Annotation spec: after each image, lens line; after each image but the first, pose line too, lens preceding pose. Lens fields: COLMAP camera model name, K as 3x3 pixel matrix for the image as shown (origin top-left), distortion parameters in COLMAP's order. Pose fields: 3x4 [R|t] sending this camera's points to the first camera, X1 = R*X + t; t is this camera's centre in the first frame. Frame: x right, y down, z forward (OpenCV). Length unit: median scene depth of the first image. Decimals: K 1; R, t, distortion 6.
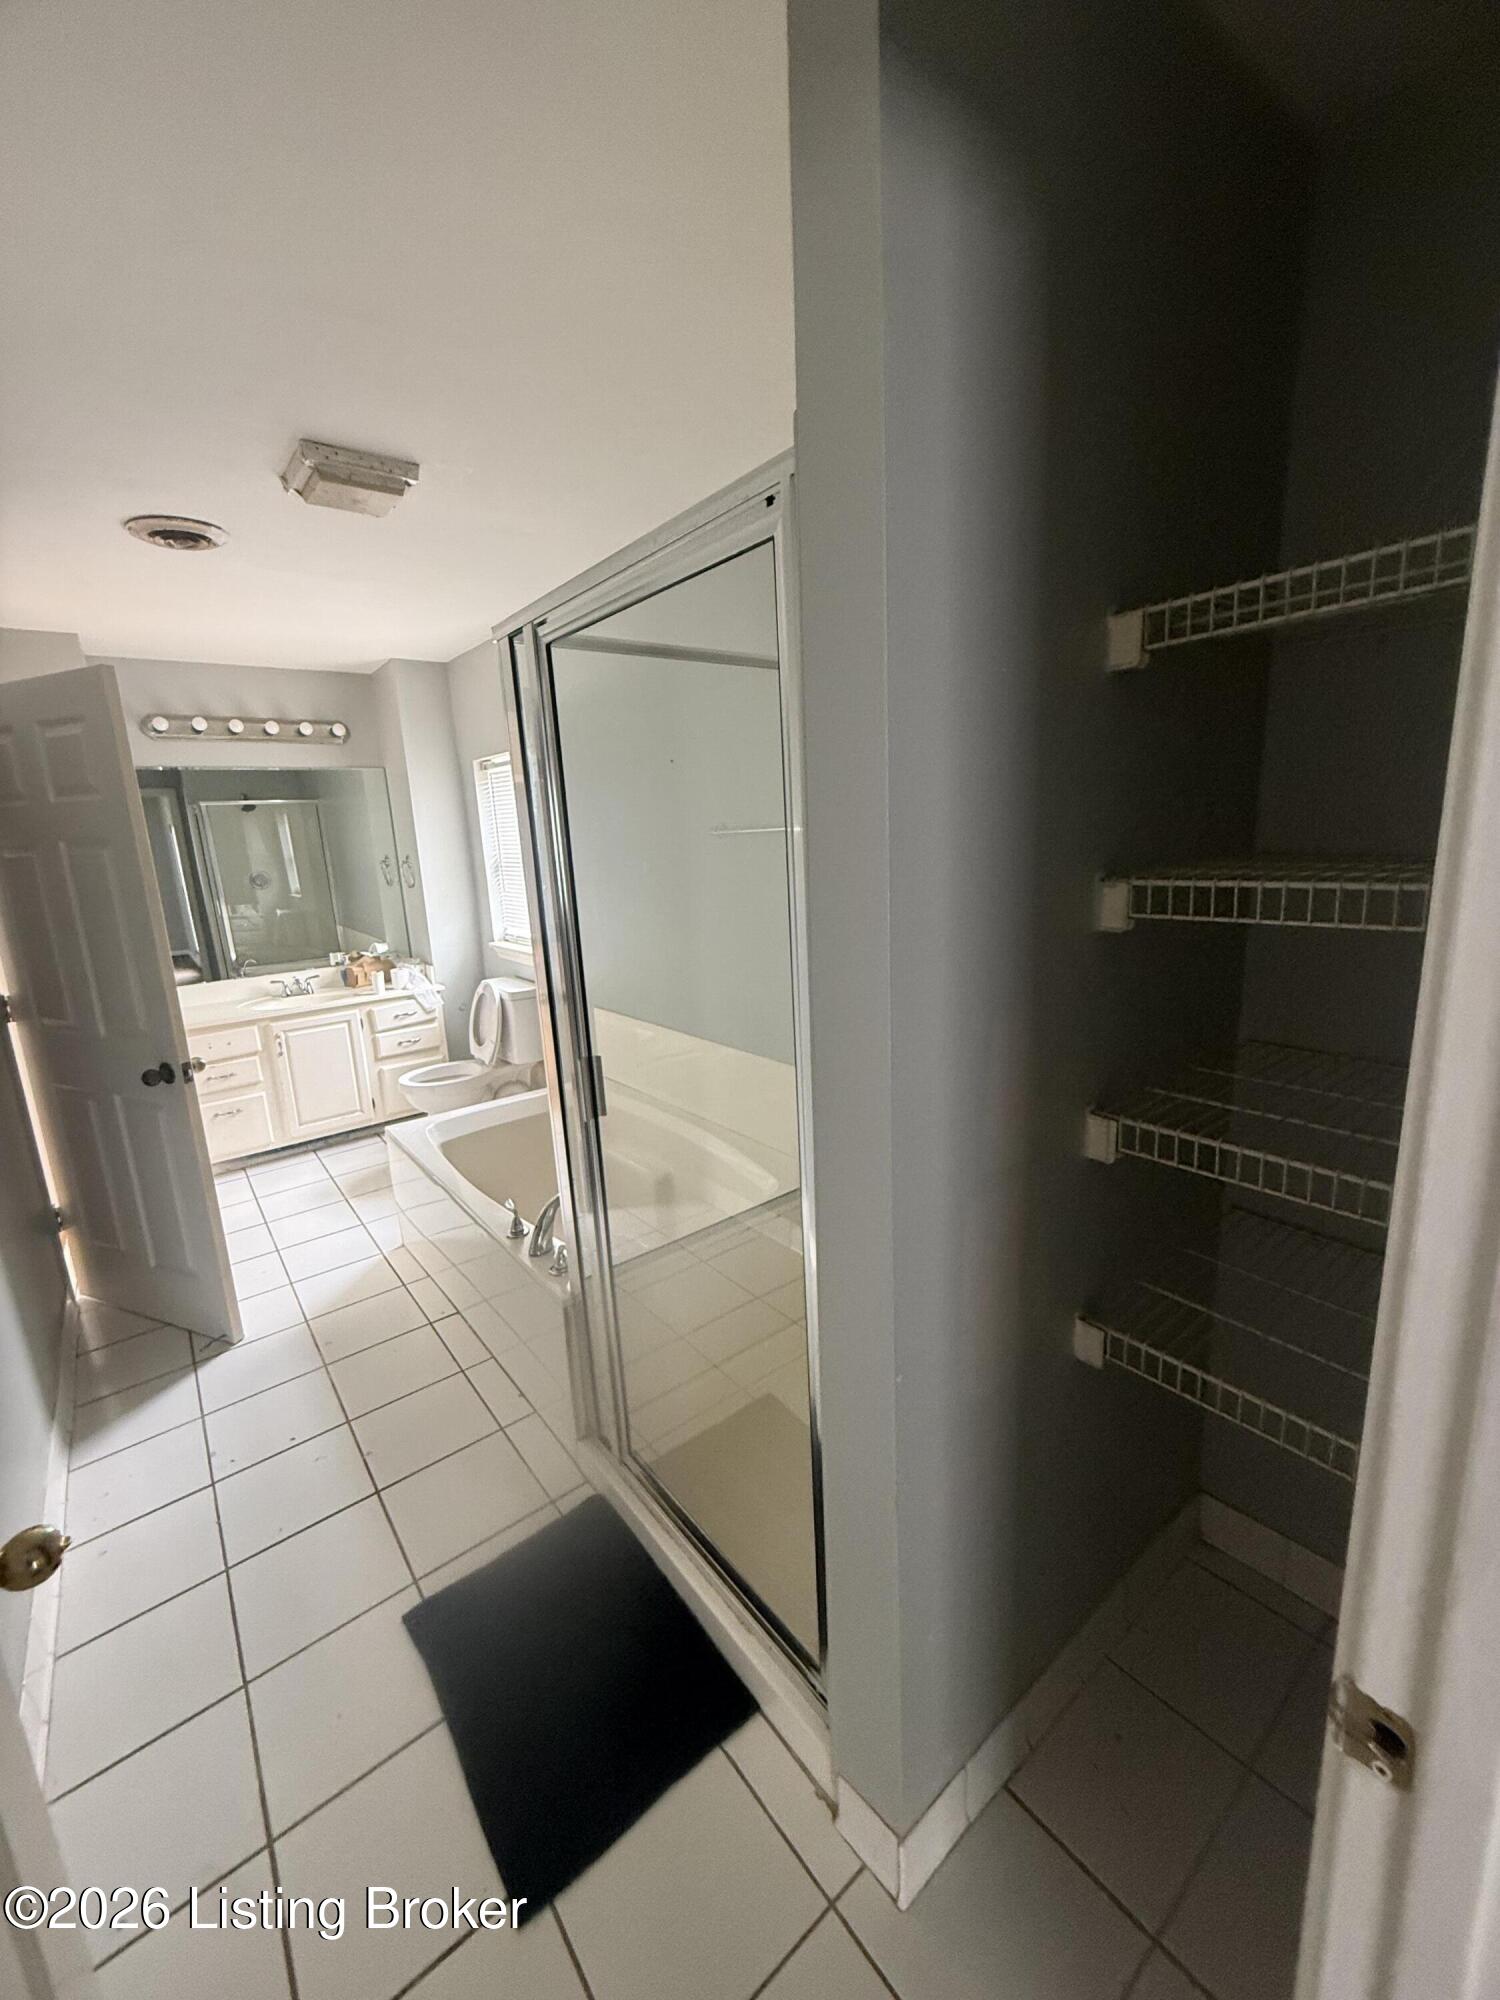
lens RADIAL K [[799.8, 0, 752.1], [0, 799.8, 995.5], [0, 0, 1]] dist [-0.003277, -0.000145]
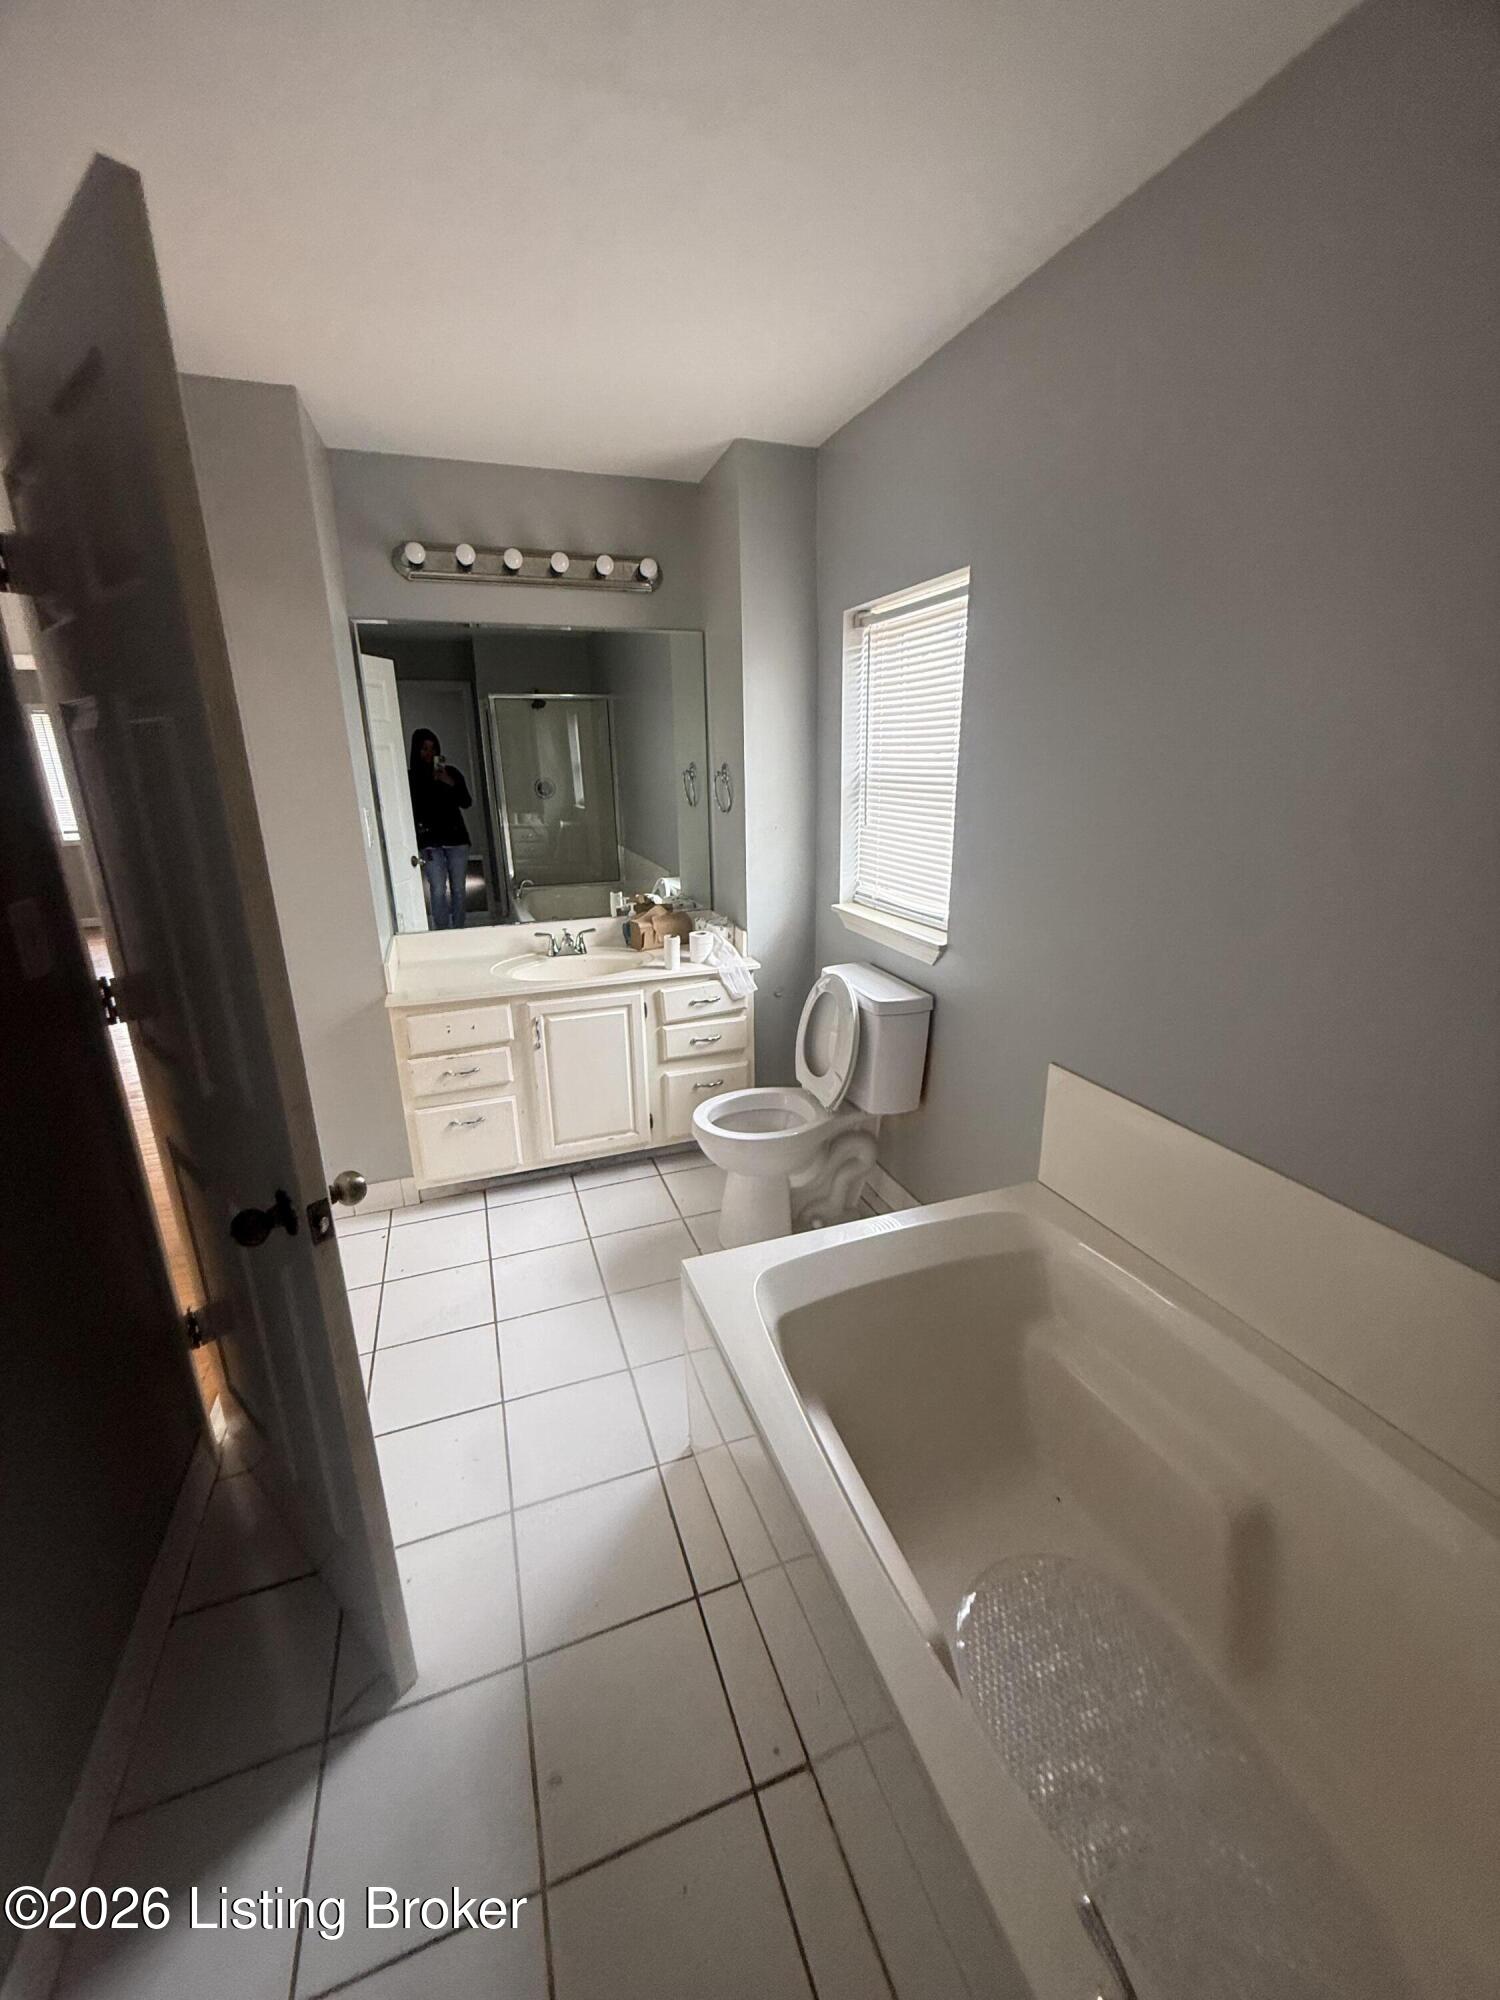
lens RADIAL K [[799.8, 0, 750.2], [0, 799.8, 998.5], [0, 0, 1]] dist [-0.003277, -0.000145]
pose [[0.949453, 0.123085, -0.288773, -0.199658], [-0.094776, 0.989391, 0.110100, -0.057338], [0.299261, -0.077165, 0.951046, 0.362236]]
